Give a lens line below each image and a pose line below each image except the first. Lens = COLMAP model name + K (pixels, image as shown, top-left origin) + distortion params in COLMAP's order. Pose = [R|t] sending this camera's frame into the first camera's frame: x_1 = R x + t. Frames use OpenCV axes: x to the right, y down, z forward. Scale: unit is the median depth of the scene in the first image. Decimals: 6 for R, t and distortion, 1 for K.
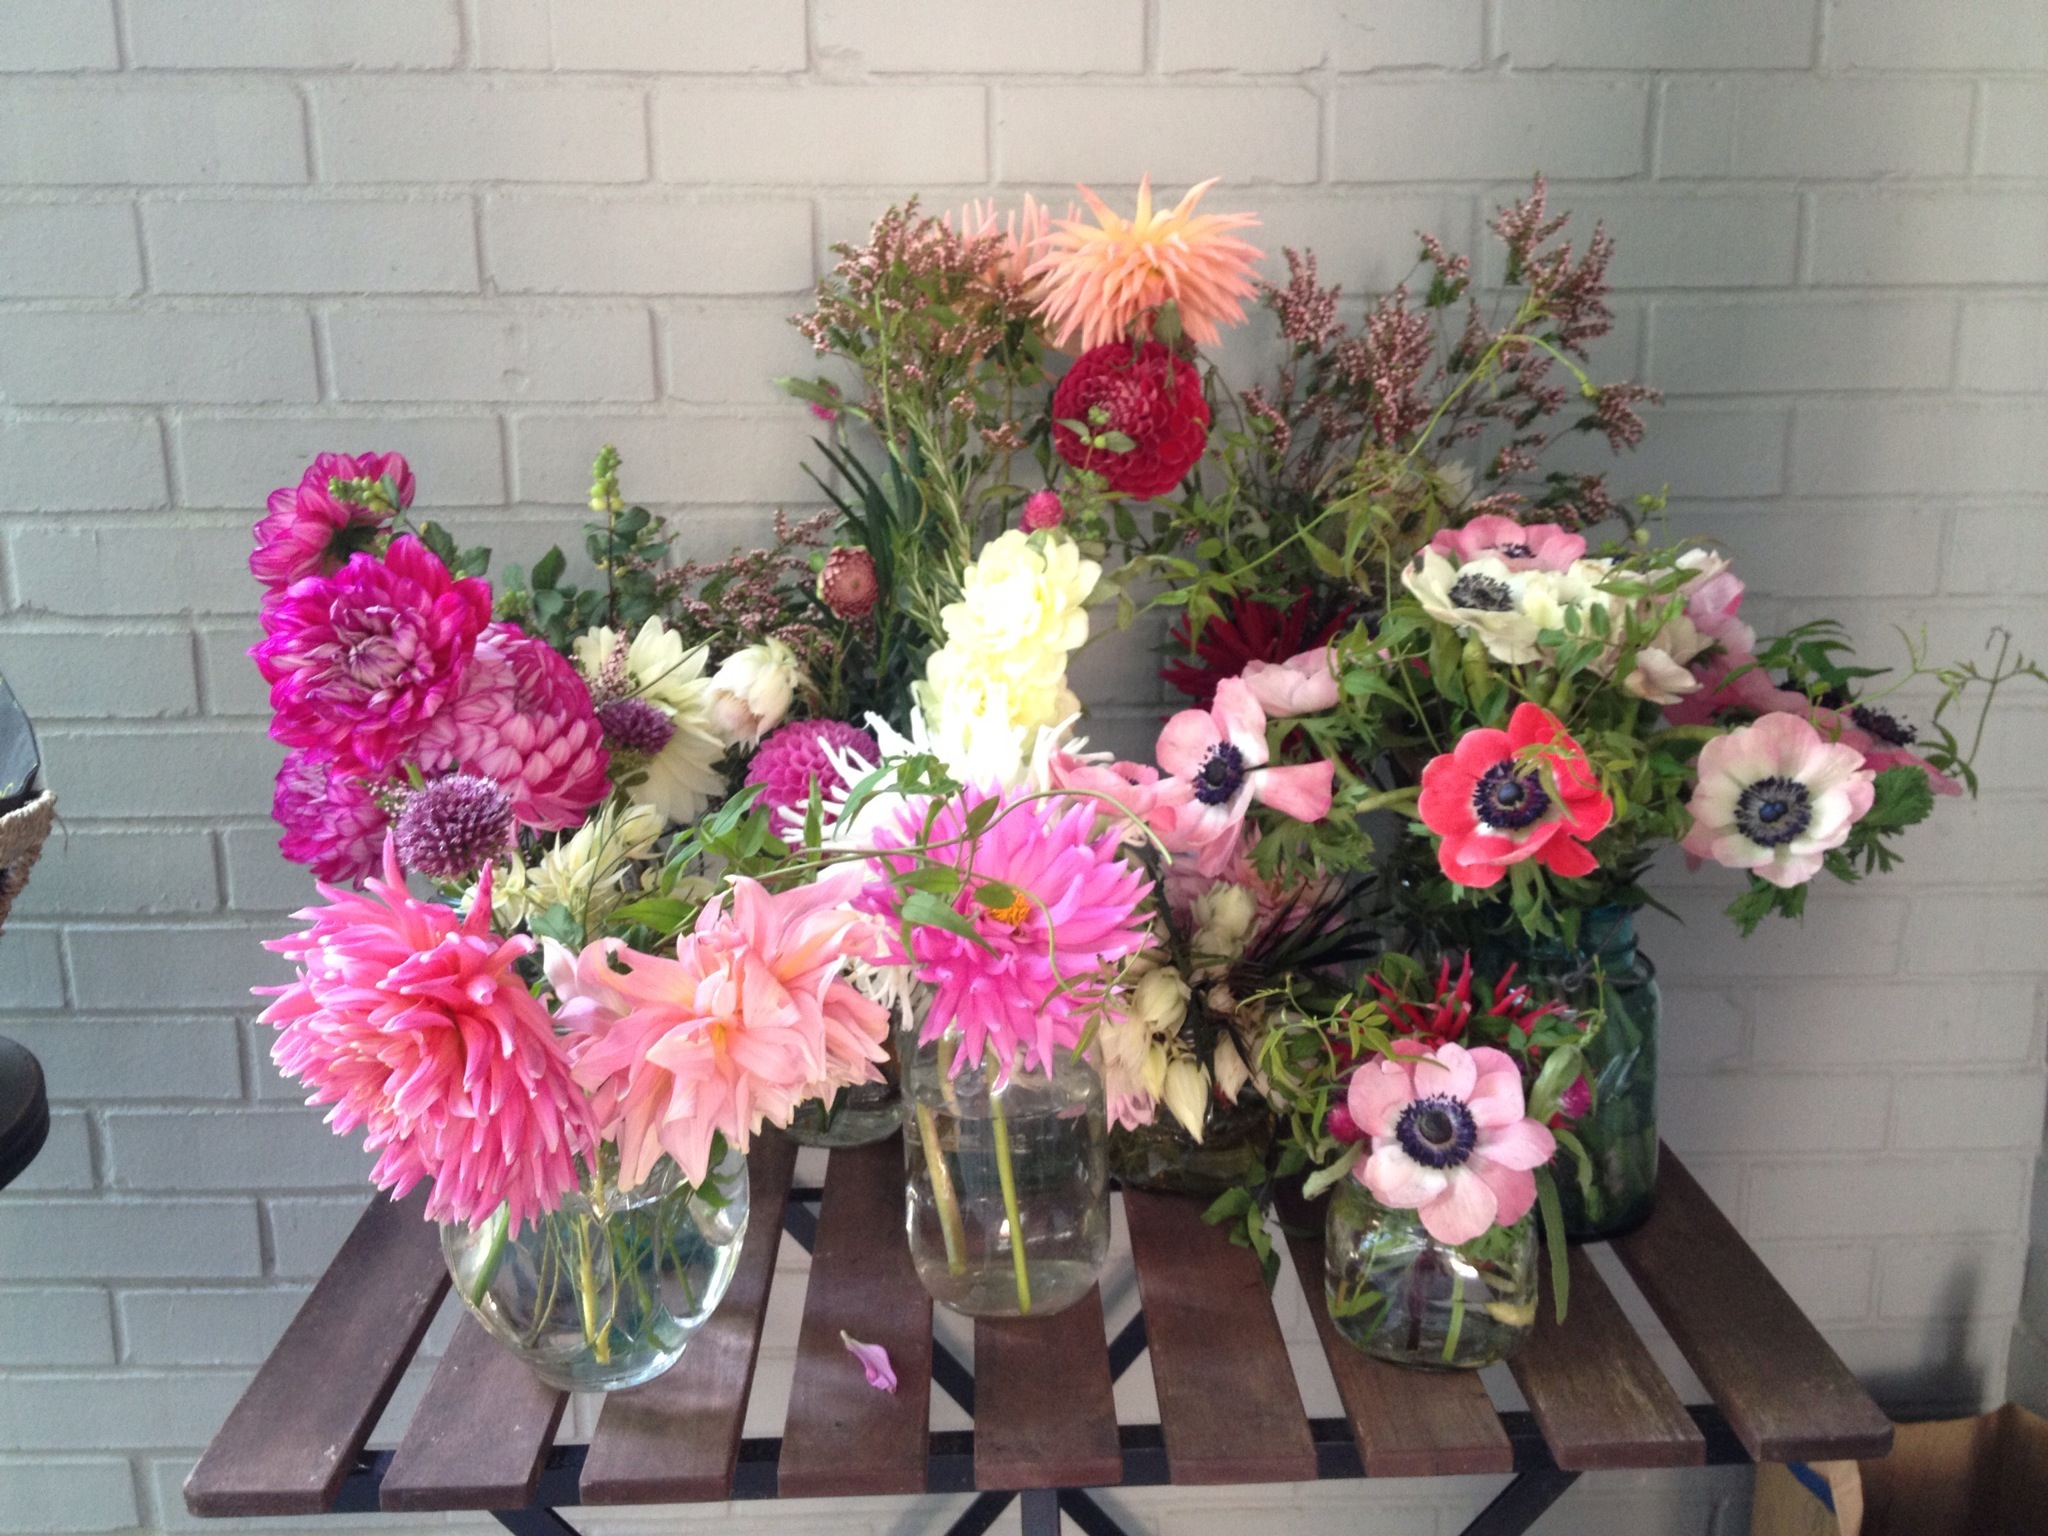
lens RADIAL K [[1964.5, 0, 1024.0], [0, 1964.5, 768.0], [0, 0, 1]] dist [0.188180, -0.397388]
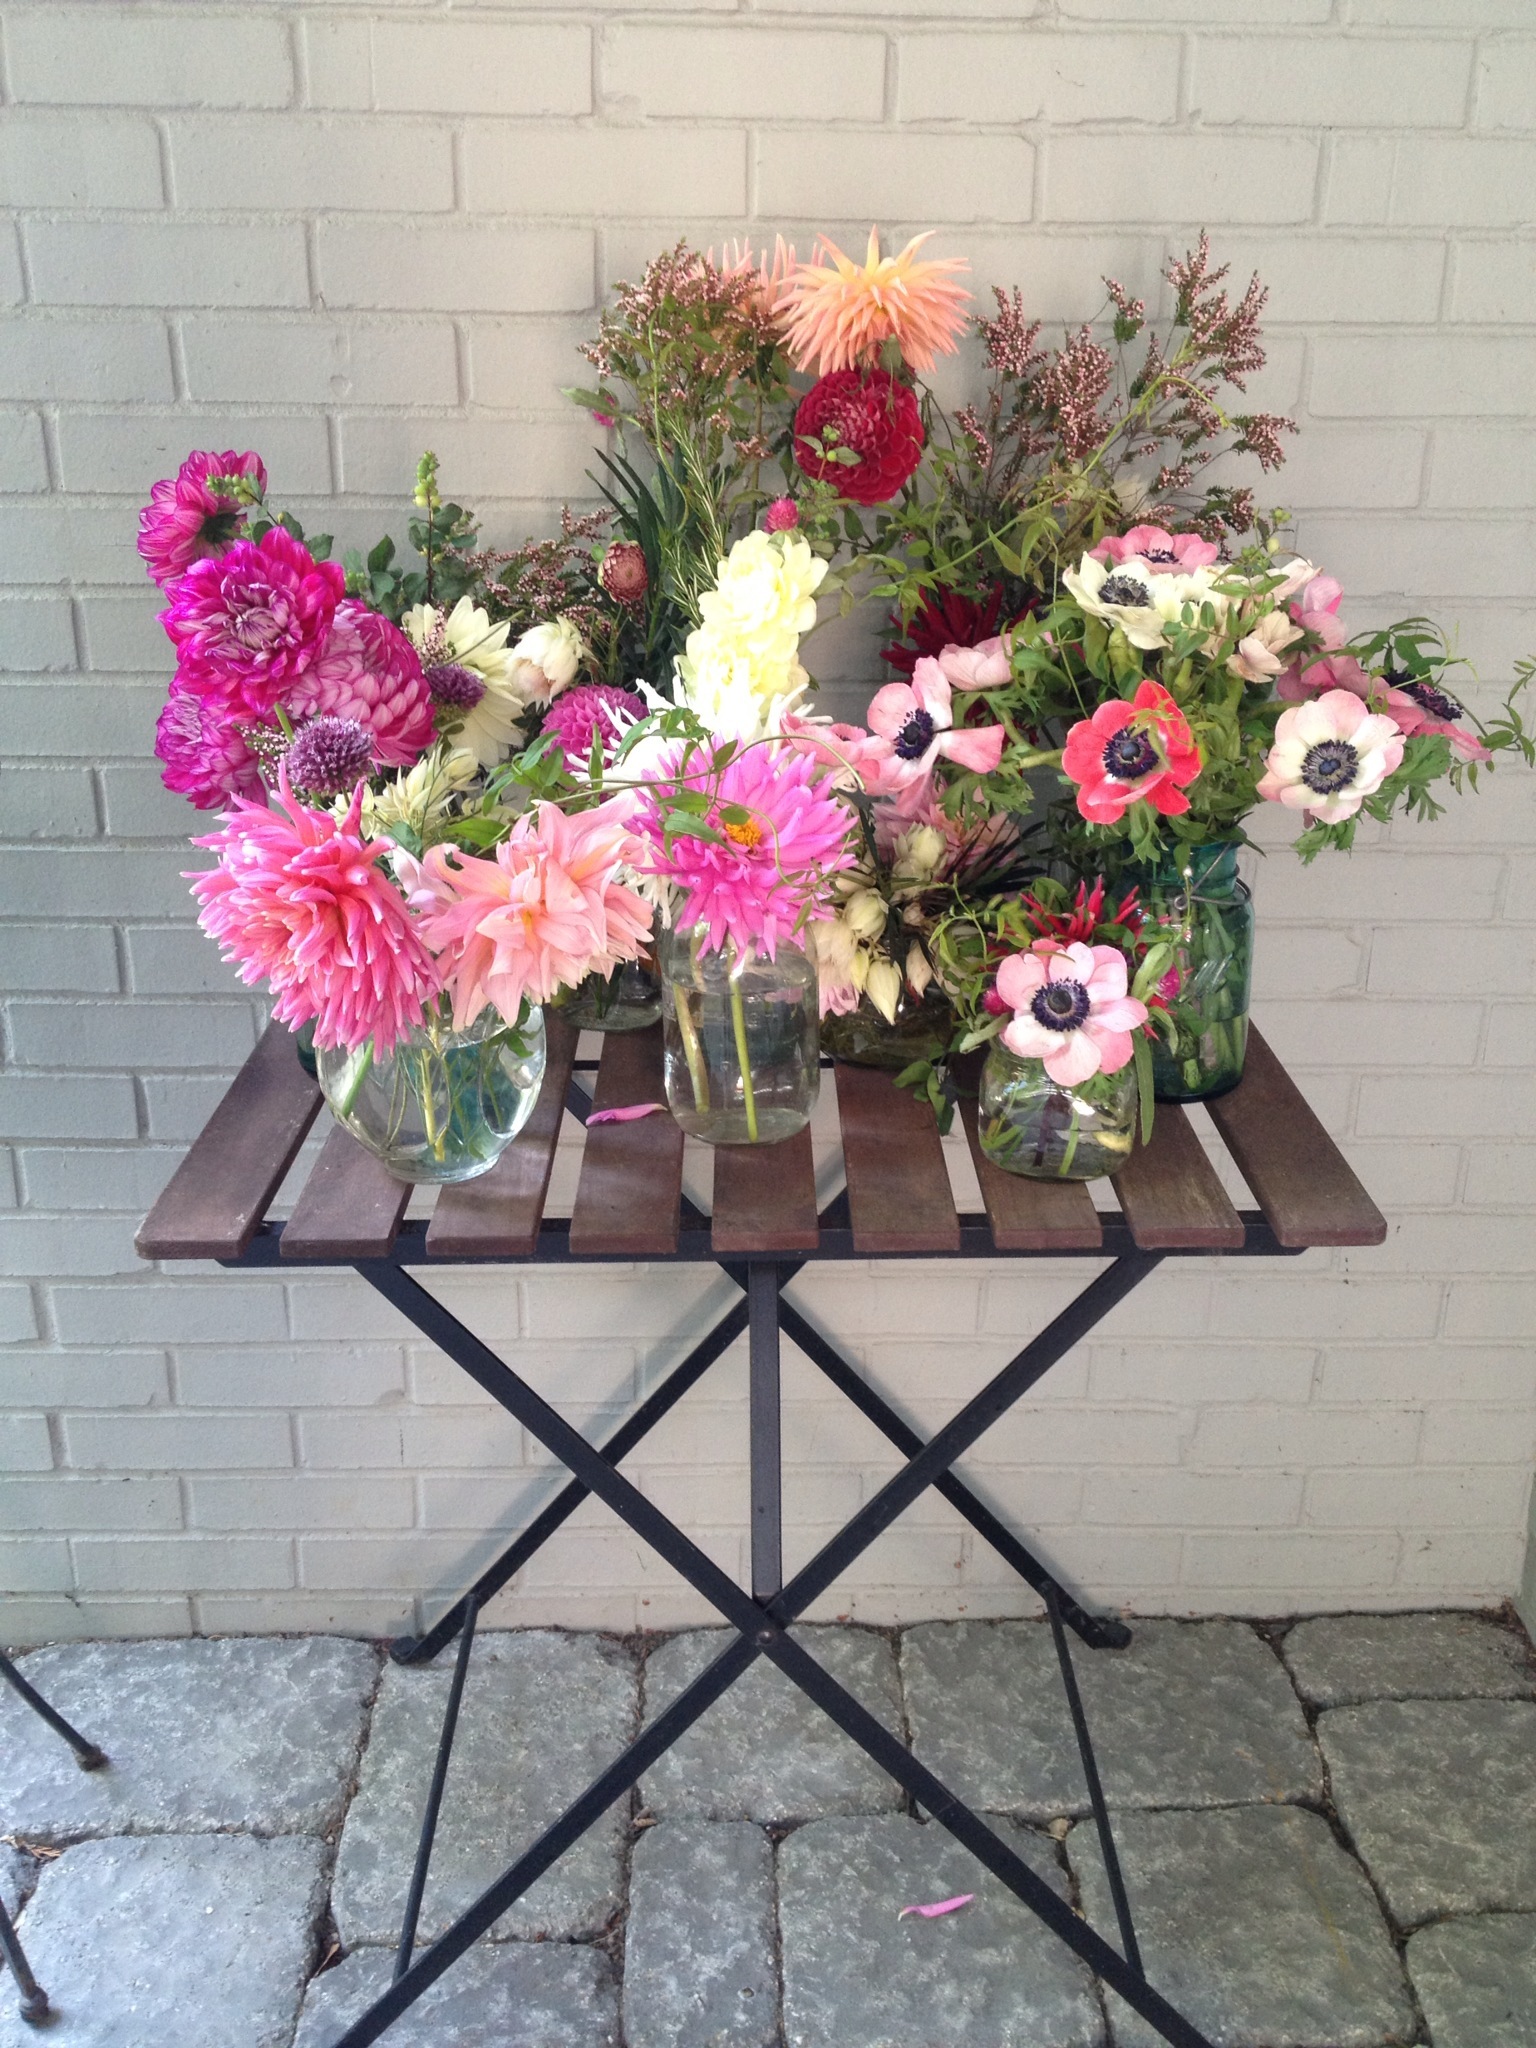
lens RADIAL K [[1964.5, 0, 768.0], [0, 1964.5, 1024.0], [0, 0, 1]] dist [0.188180, -0.397388]
pose [[0.999719, 0.022199, -0.008260, 0.018415], [-0.020880, 0.990610, 0.135117, 0.017205], [0.011182, -0.134907, 0.990795, -0.275919]]
